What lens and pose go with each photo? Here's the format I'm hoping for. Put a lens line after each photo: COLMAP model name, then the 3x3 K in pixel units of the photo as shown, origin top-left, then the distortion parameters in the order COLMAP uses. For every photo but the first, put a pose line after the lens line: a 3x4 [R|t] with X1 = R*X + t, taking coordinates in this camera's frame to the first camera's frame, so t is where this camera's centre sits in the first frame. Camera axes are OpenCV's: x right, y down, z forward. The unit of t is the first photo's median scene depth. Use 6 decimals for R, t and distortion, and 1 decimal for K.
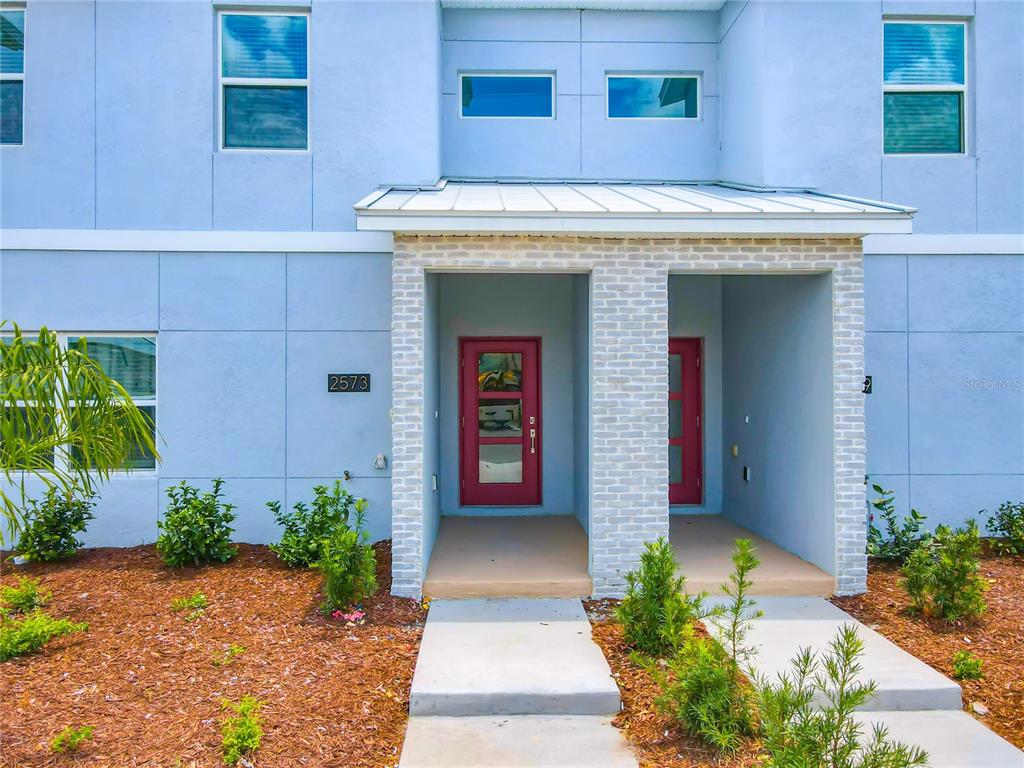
lens RADIAL K [[781.5, 0, 508.9], [0, 781.5, 377.5], [0, 0, 1]] dist [0.009725, 0.004213]
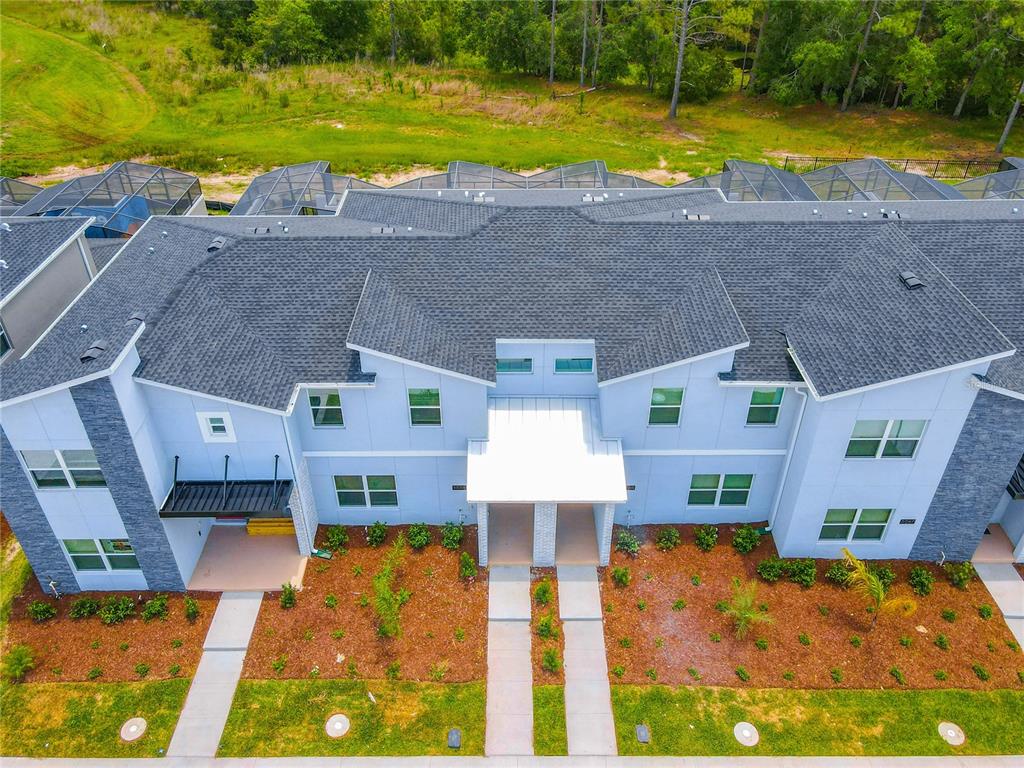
lens RADIAL K [[781.5, 0, 510.6], [0, 781.5, 382.0], [0, 0, 1]] dist [0.009725, 0.004213]
pose [[0.999554, 0.020349, -0.021876, 0.063402], [-0.003498, 0.806860, 0.590732, -2.569926], [0.029672, -0.590392, 0.806571, -1.451368]]
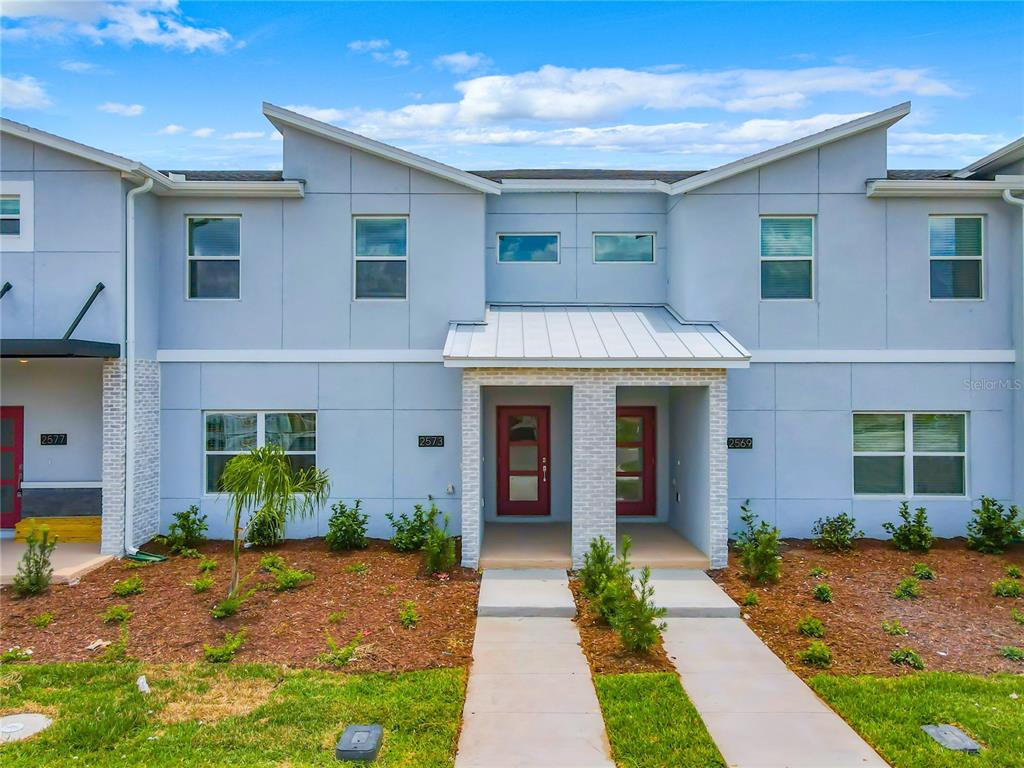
lens RADIAL K [[781.5, 0, 513.5], [0, 781.5, 379.2], [0, 0, 1]] dist [0.009725, 0.004213]
pose [[0.999493, 0.002685, -0.031732, 0.025995], [-0.002730, 0.999995, -0.001393, -0.149328], [0.031728, 0.001479, 0.999495, -0.788411]]
